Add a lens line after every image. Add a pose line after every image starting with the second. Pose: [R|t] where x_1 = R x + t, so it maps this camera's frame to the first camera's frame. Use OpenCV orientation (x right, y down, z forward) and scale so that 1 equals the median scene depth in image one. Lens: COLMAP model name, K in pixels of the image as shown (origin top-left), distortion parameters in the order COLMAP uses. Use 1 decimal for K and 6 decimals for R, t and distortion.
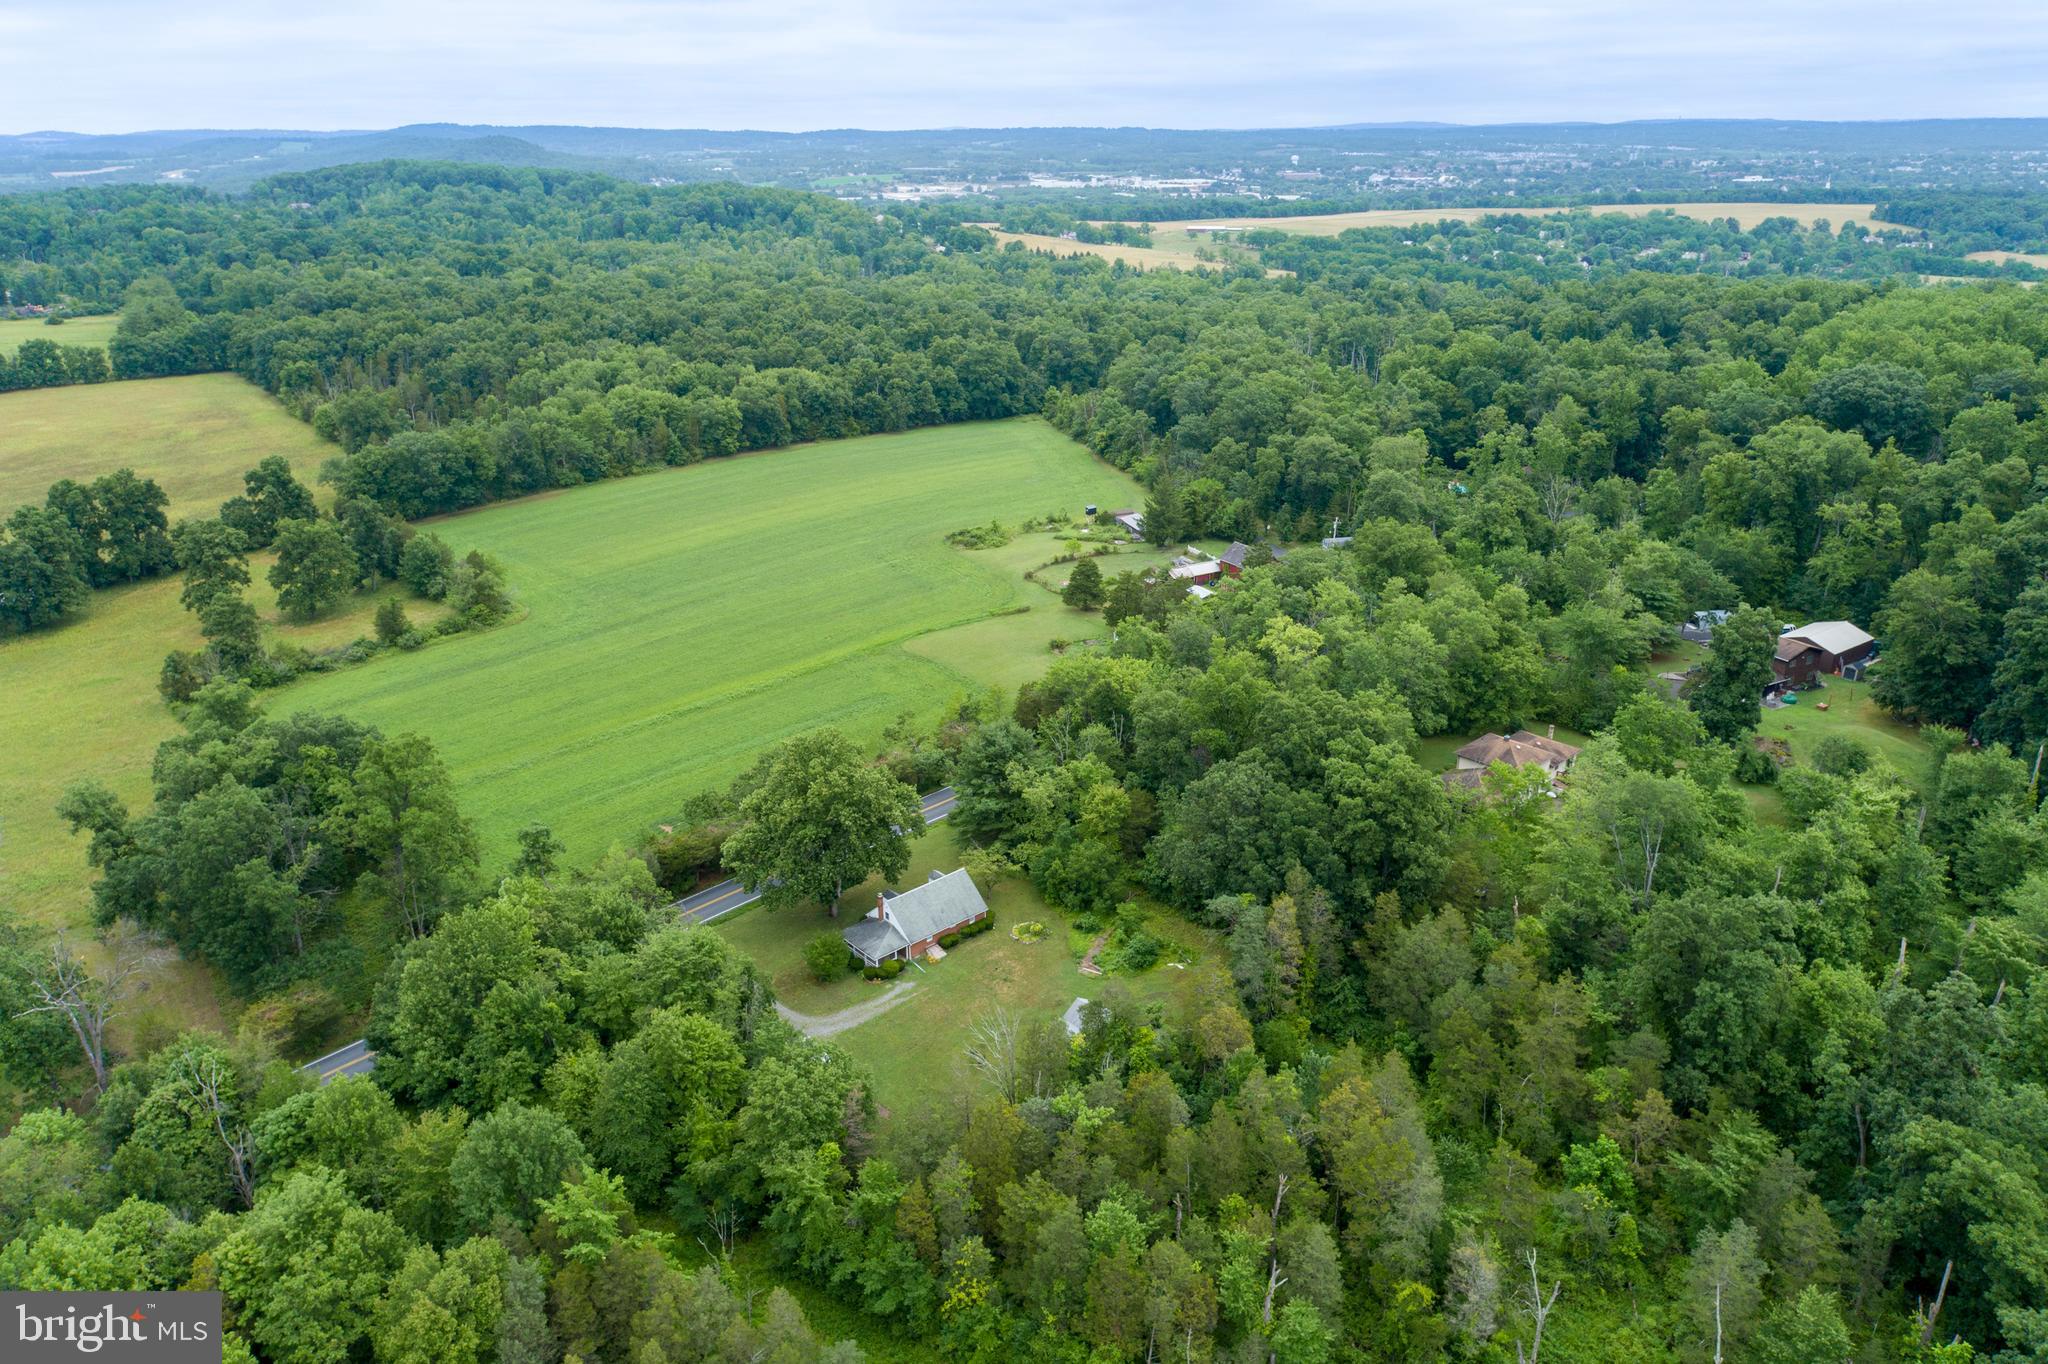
lens RADIAL K [[1386.7, 0, 1024.0], [0, 1386.7, 682.0], [0, 0, 1]] dist [-0.006409, 0.016893]
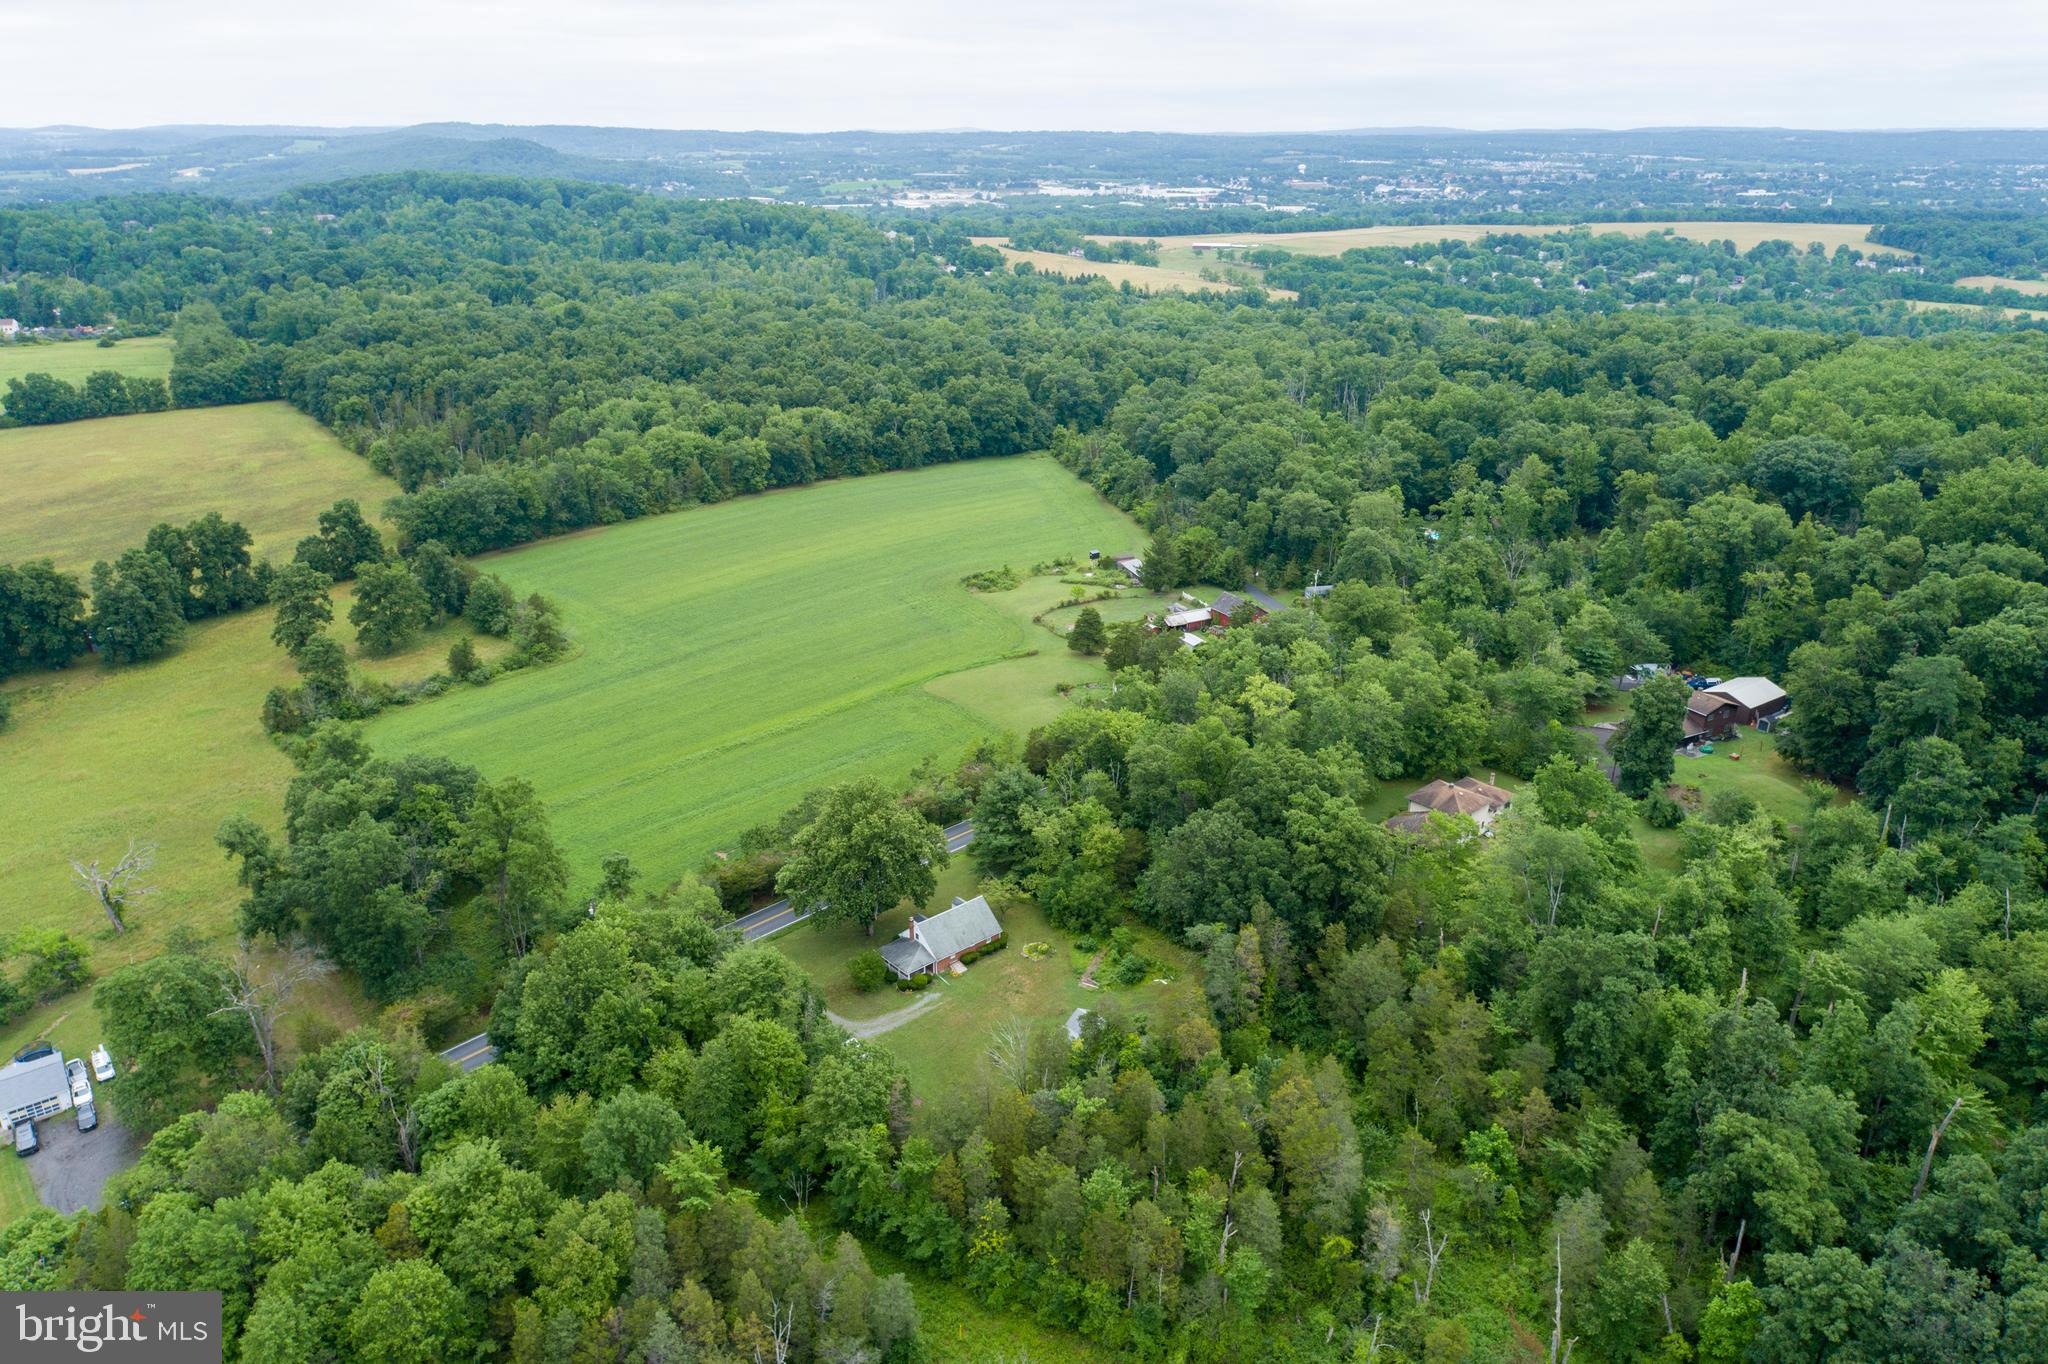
lens RADIAL K [[1386.7, 0, 1024.0], [0, 1386.7, 682.0], [0, 0, 1]] dist [-0.006409, 0.016893]
pose [[0.999948, 0.009878, -0.002501, -0.004415], [-0.009879, 0.999951, -0.000130, -0.031435], [0.002500, 0.000155, 0.999997, -0.116620]]
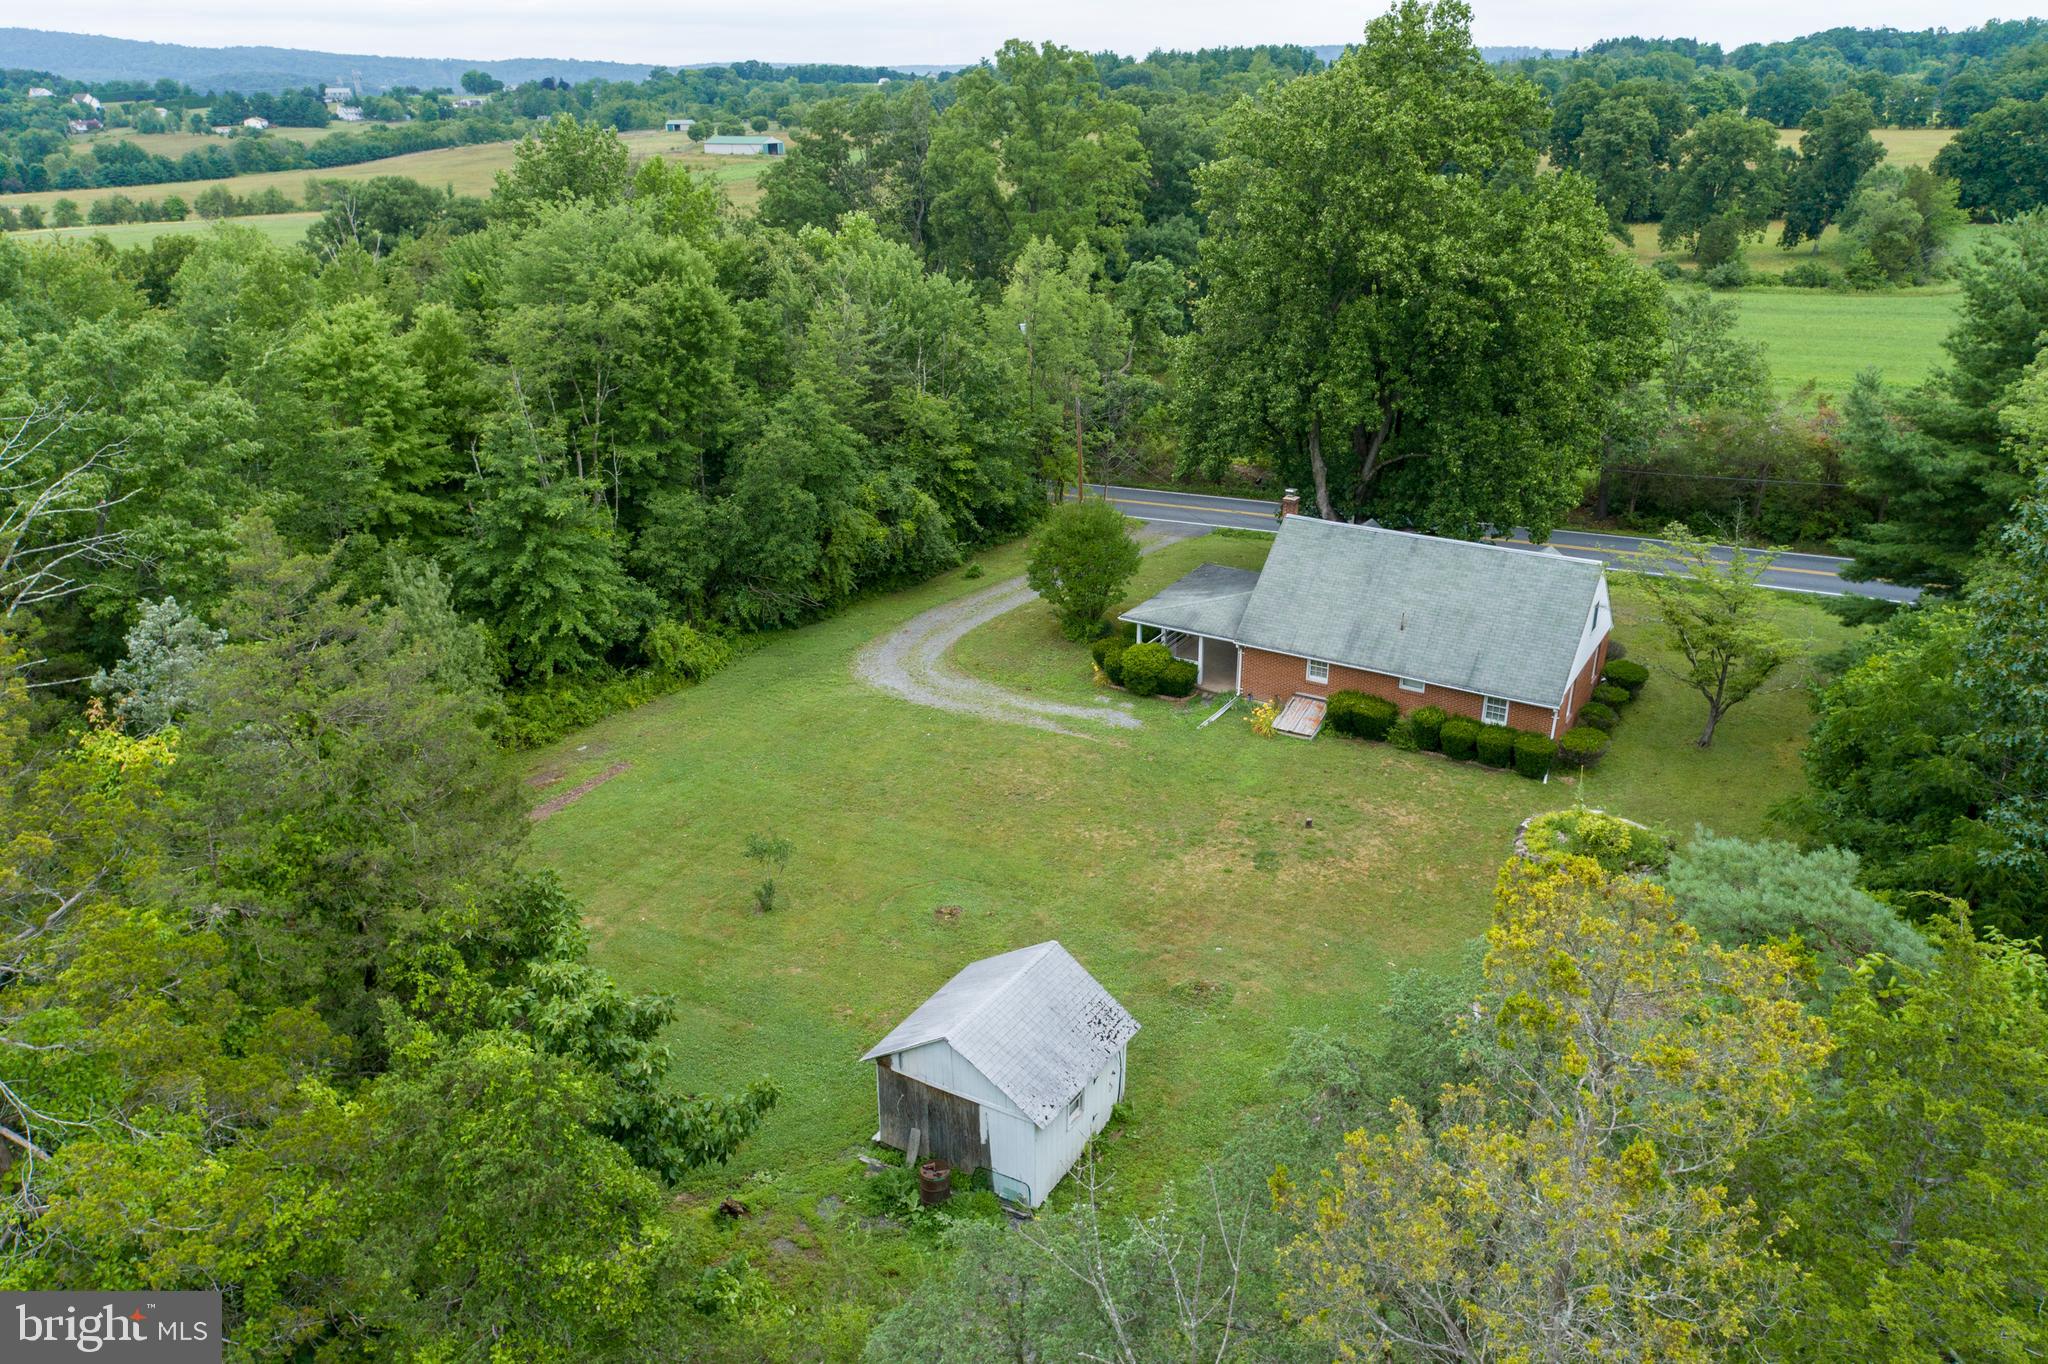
lens RADIAL K [[1386.7, 0, 1024.0], [0, 1386.7, 682.0], [0, 0, 1]] dist [-0.006409, 0.016893]
pose [[0.282749, 0.384998, -0.878538, 0.120573], [-0.348200, 0.894631, 0.279986, 0.079075], [0.893761, 0.226742, 0.387012, 0.527698]]
